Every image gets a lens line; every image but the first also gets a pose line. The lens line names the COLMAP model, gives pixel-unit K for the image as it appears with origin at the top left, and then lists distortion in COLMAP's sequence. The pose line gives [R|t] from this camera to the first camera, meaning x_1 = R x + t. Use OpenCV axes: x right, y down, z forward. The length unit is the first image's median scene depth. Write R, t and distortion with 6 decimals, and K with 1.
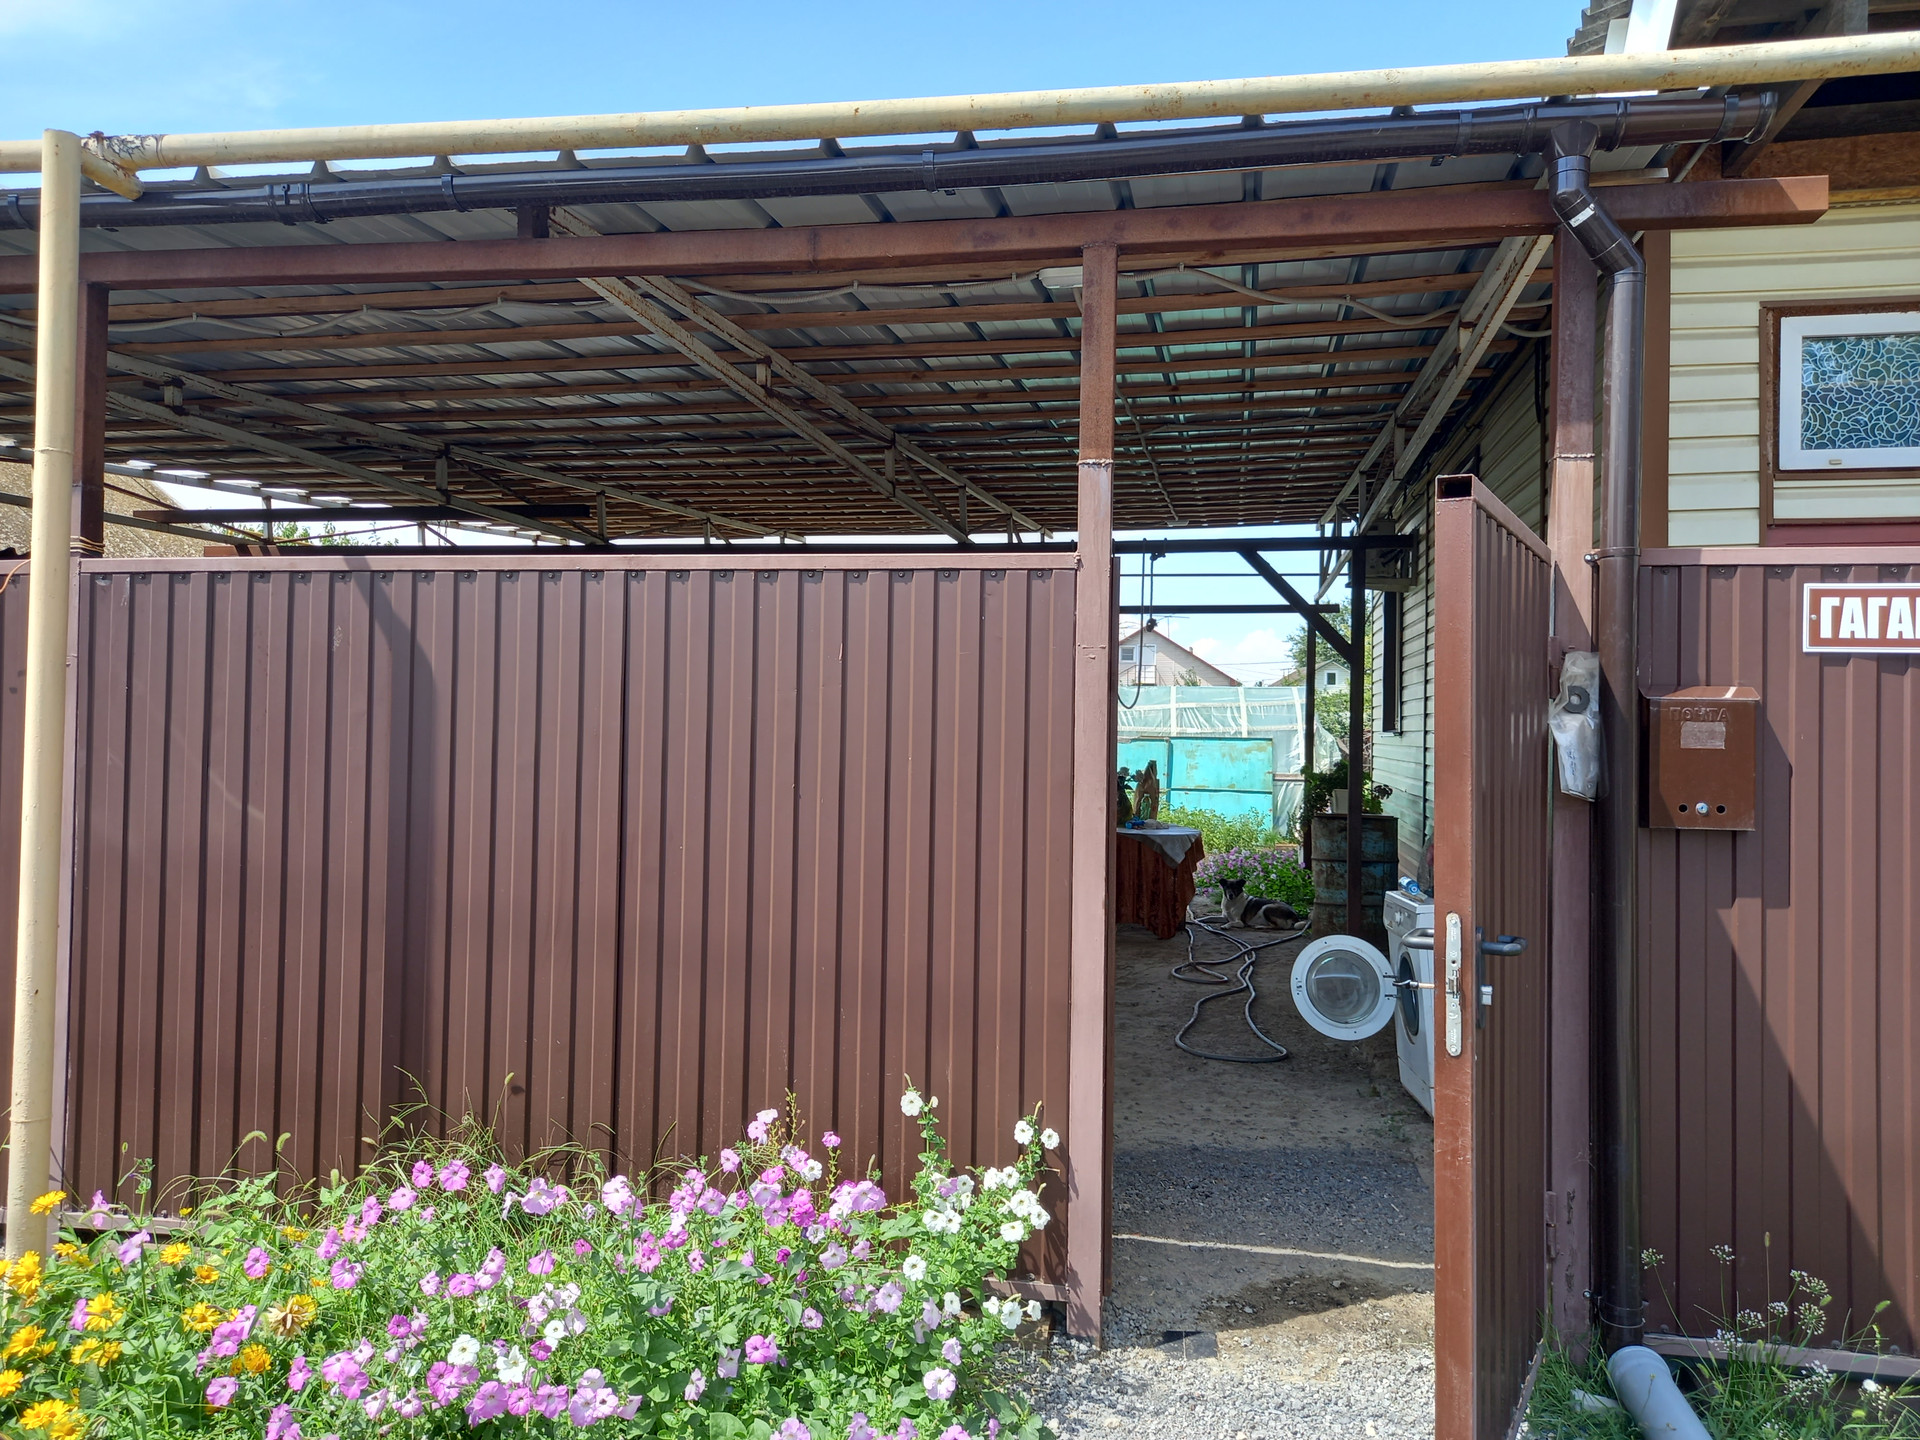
lens RADIAL K [[1381.6, 0, 962.1], [0, 1381.6, 713.5], [0, 0, 1]] dist [-0.005074, -0.000893]
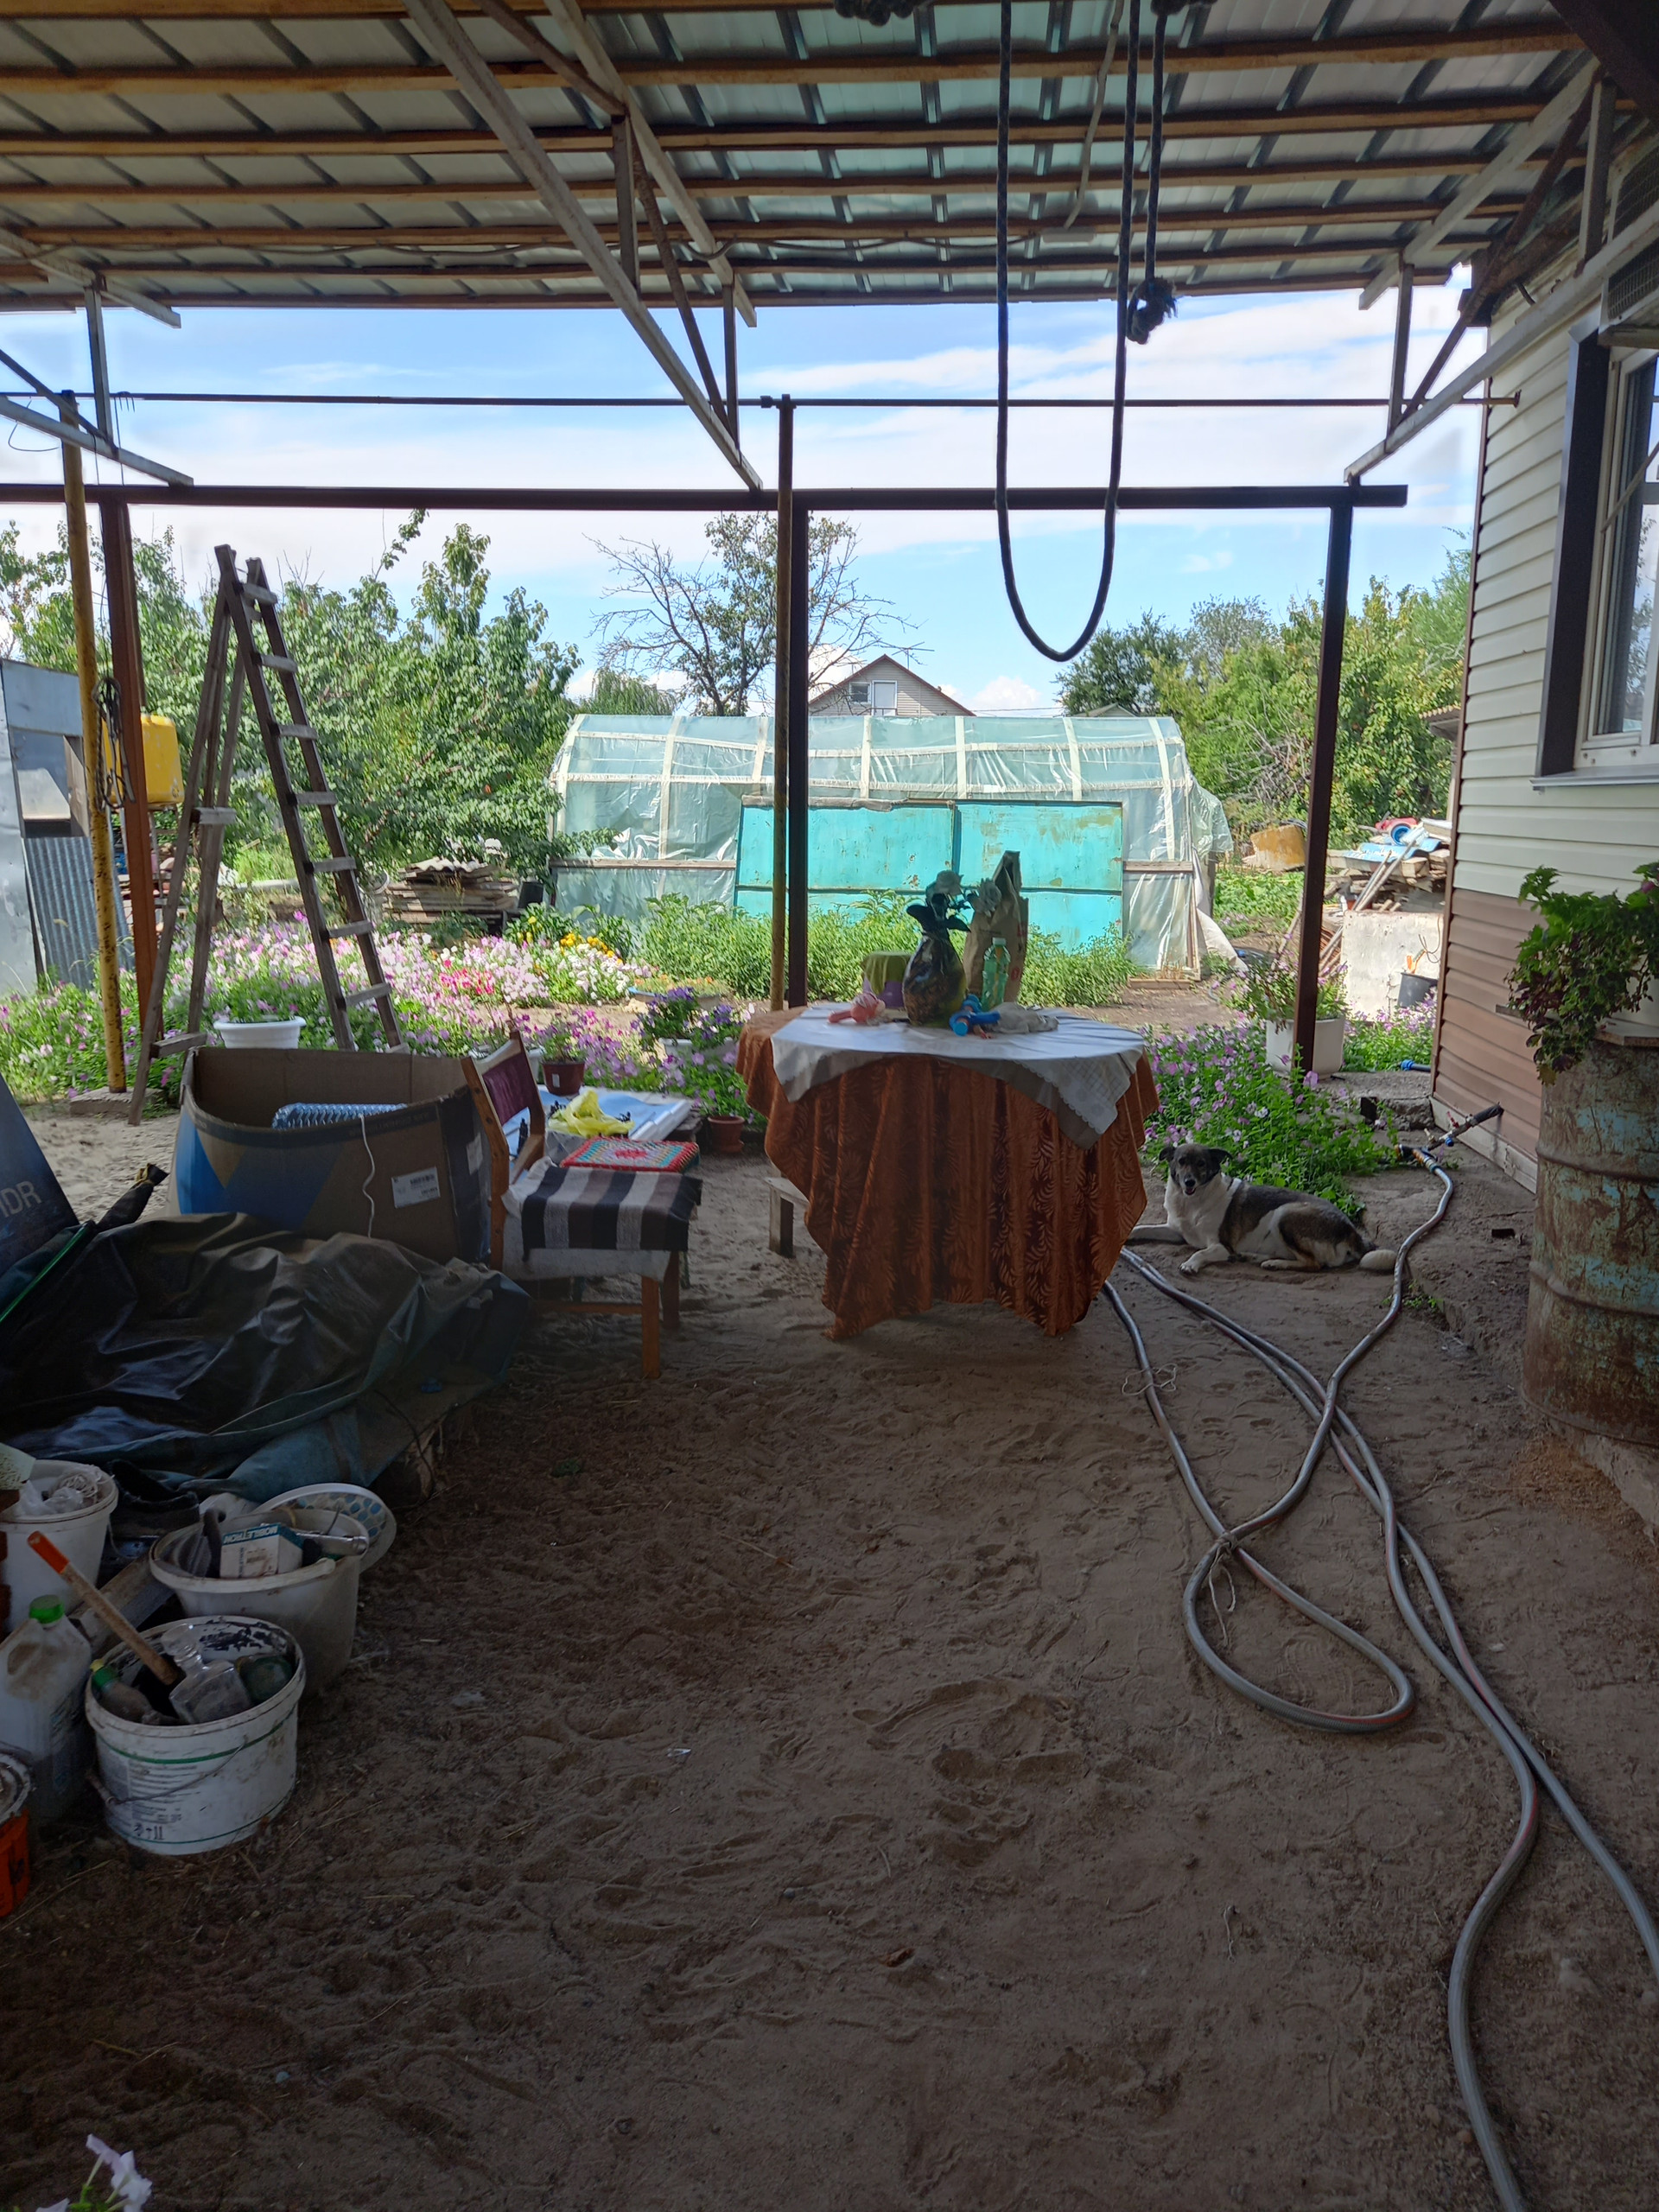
lens RADIAL K [[1591.7, 0, 829.8], [0, 1591.7, 1107.5], [0, 0, 1]] dist [-0.005074, -0.000893]
pose [[0.994146, -0.021843, 0.105812, 0.035117], [-0.000161, 0.979049, 0.203622, 0.012621], [-0.108043, -0.202447, 0.973315, 0.545355]]
